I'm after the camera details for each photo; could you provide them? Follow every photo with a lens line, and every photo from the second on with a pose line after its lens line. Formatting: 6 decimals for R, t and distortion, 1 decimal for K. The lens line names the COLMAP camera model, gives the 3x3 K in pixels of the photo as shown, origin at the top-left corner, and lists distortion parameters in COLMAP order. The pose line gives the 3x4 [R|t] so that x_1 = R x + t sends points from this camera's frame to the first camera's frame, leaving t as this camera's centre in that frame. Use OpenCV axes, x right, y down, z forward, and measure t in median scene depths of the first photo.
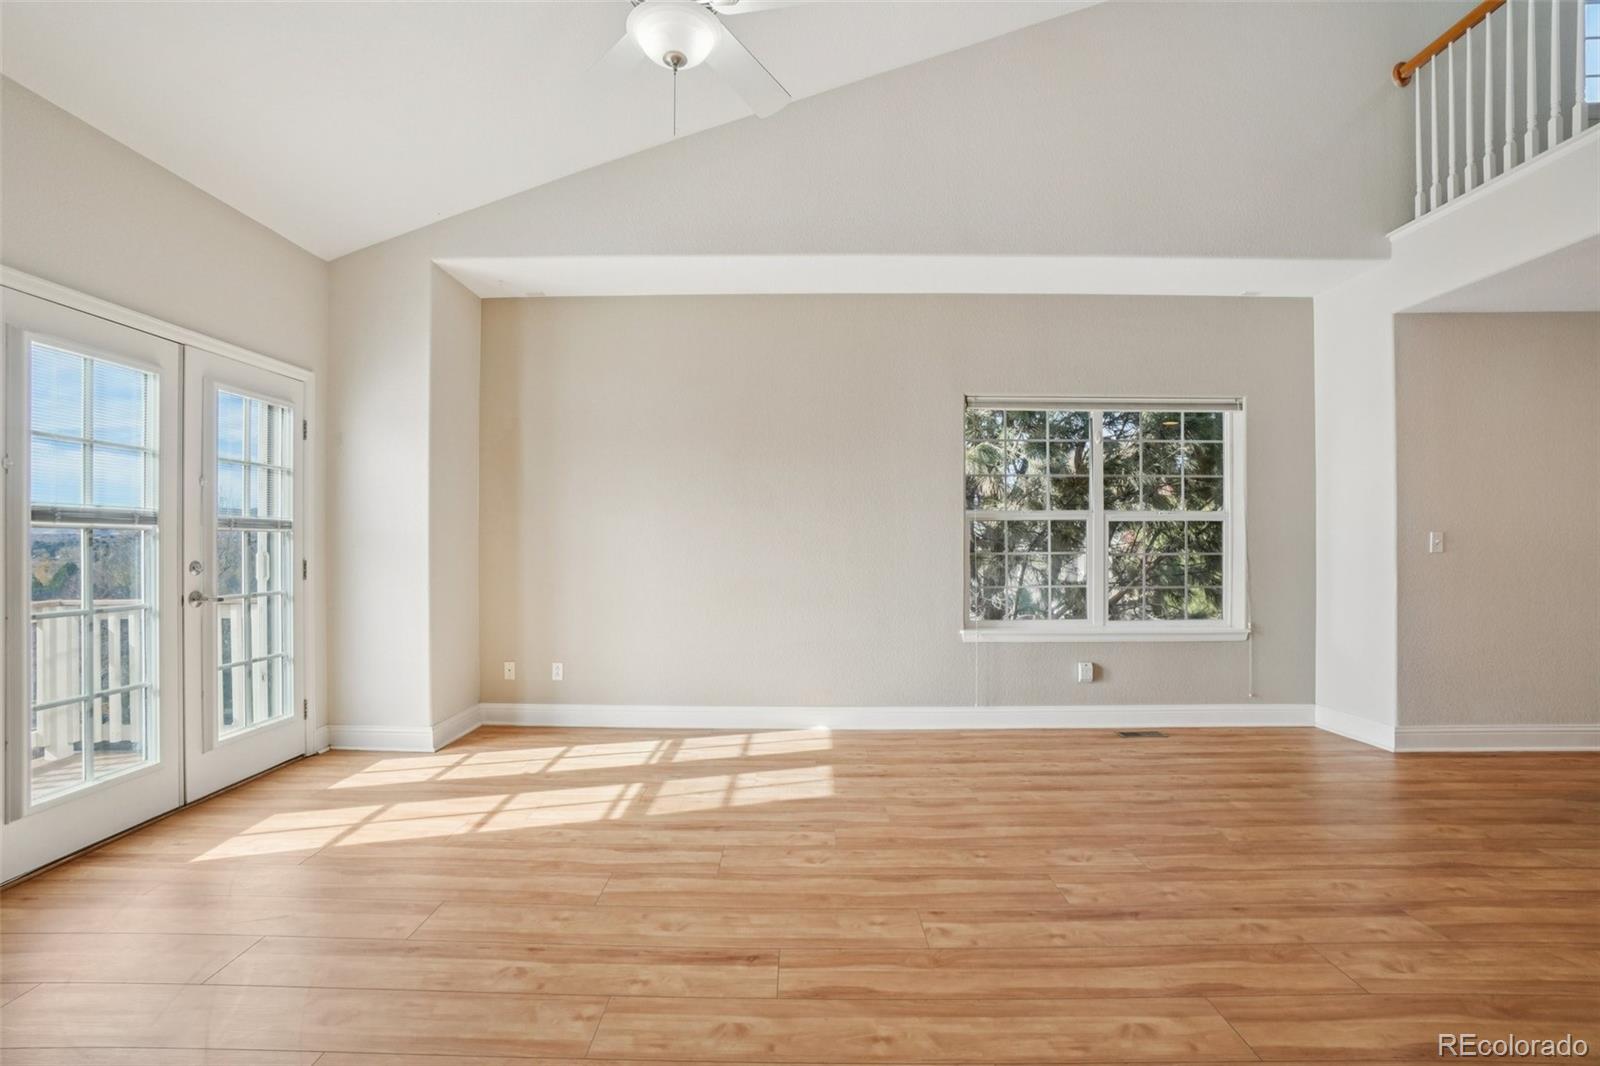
lens RADIAL K [[728.4, 0, 822.7], [0, 728.4, 541.4], [0, 0, 1]] dist [-0.041428, 0.007858]
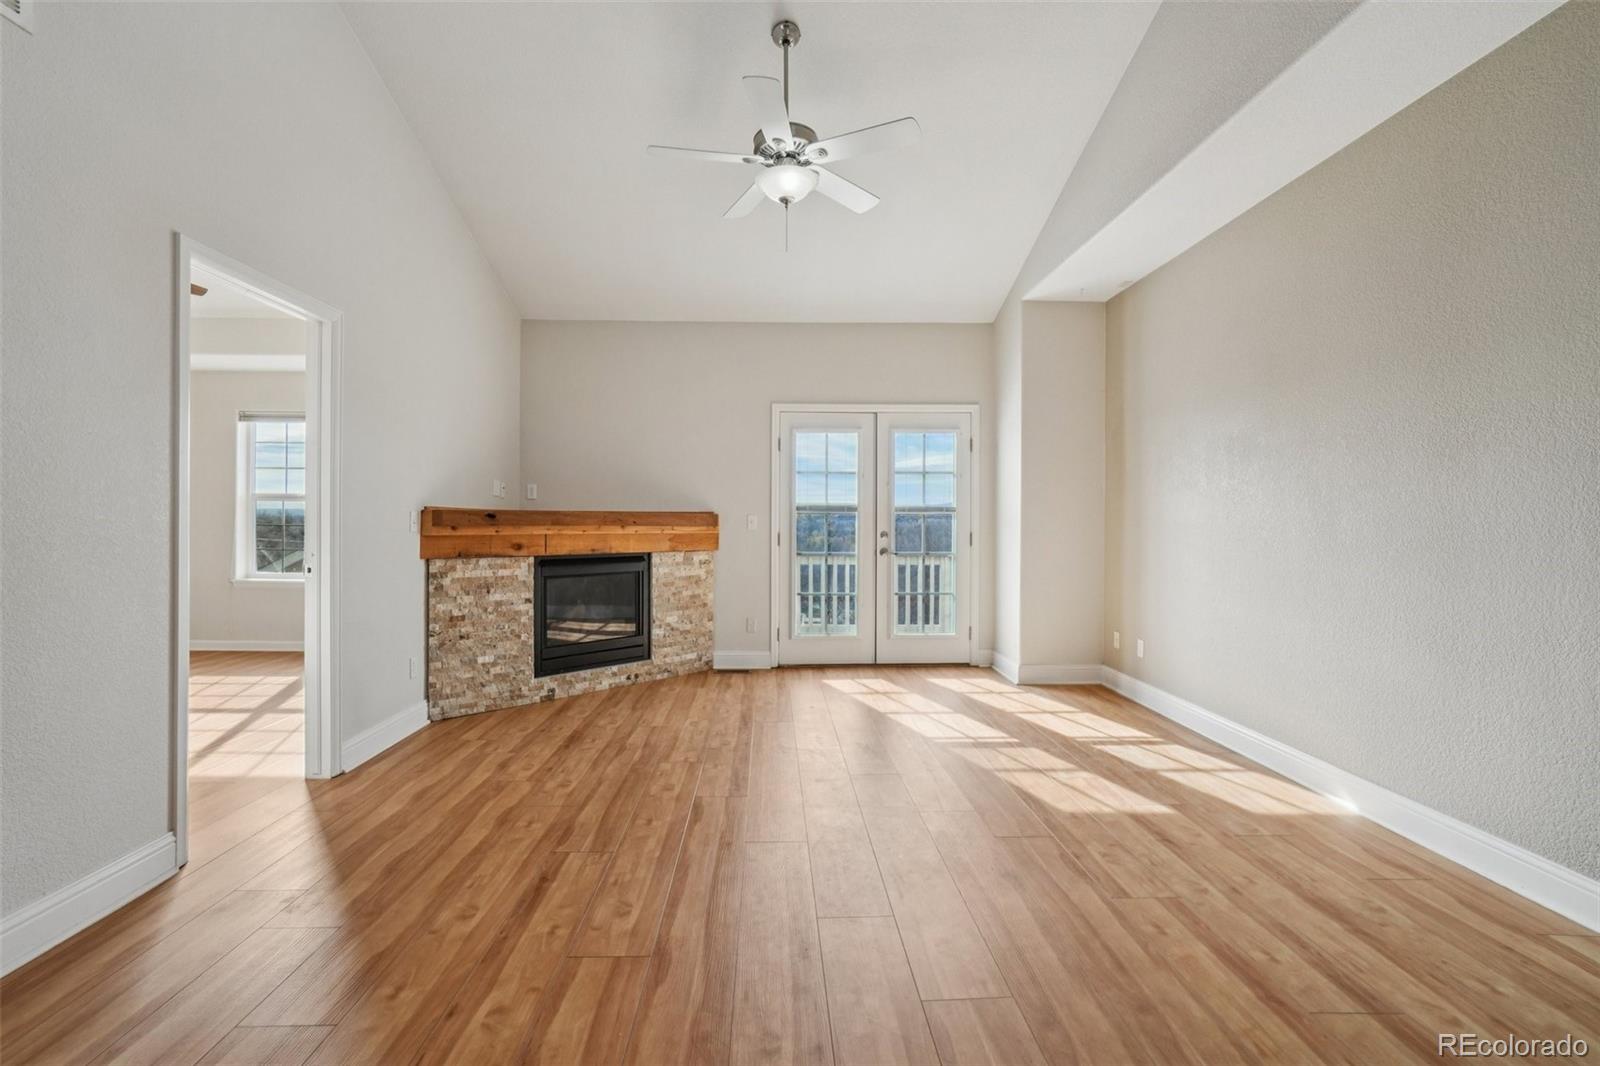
lens RADIAL K [[728.4, 0, 755.1], [0, 728.4, 523.5], [0, 0, 1]] dist [-0.041428, 0.007858]
pose [[-0.031623, 0.003128, -0.999495, 0.805786], [-0.000257, 0.999995, 0.003137, 0.002071], [0.999500, 0.000356, -0.031622, 0.602608]]
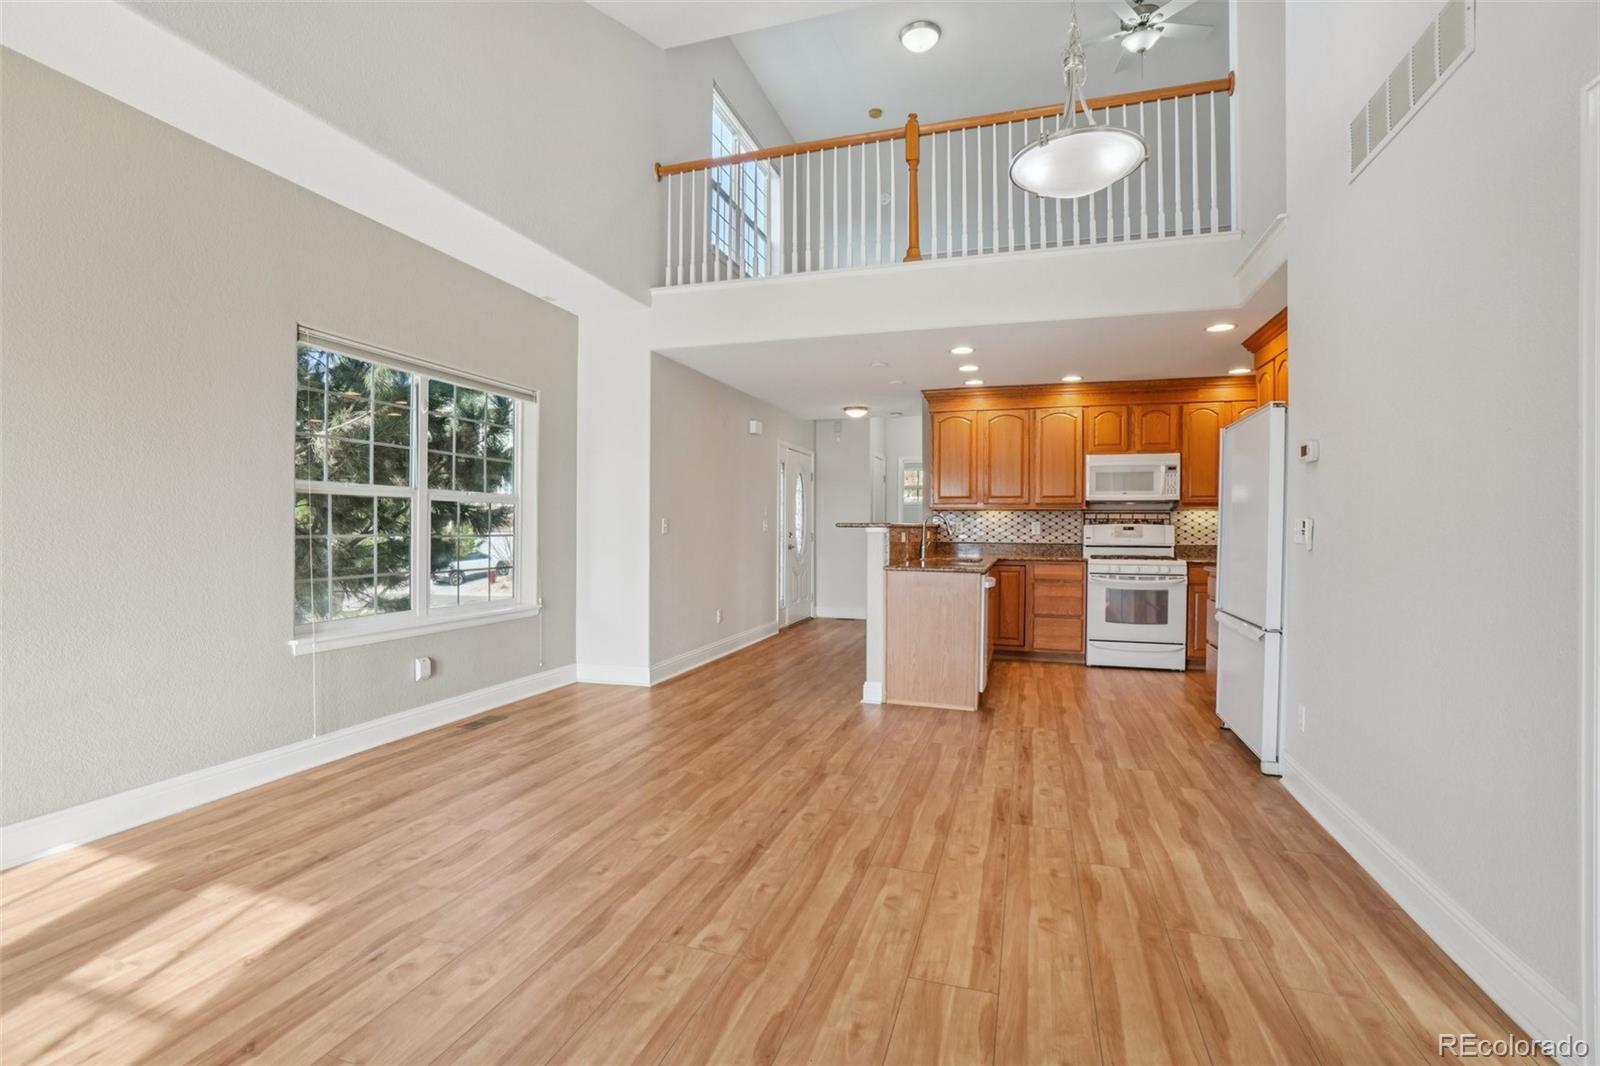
lens RADIAL K [[728.4, 0, 787.8], [0, 728.4, 523.2], [0, 0, 1]] dist [-0.041428, 0.007858]
pose [[0.319885, 0.010088, 0.947403, -0.414292], [-0.012797, 0.999898, -0.006326, 0.001829], [-0.947370, -0.010100, 0.319981, 0.363450]]
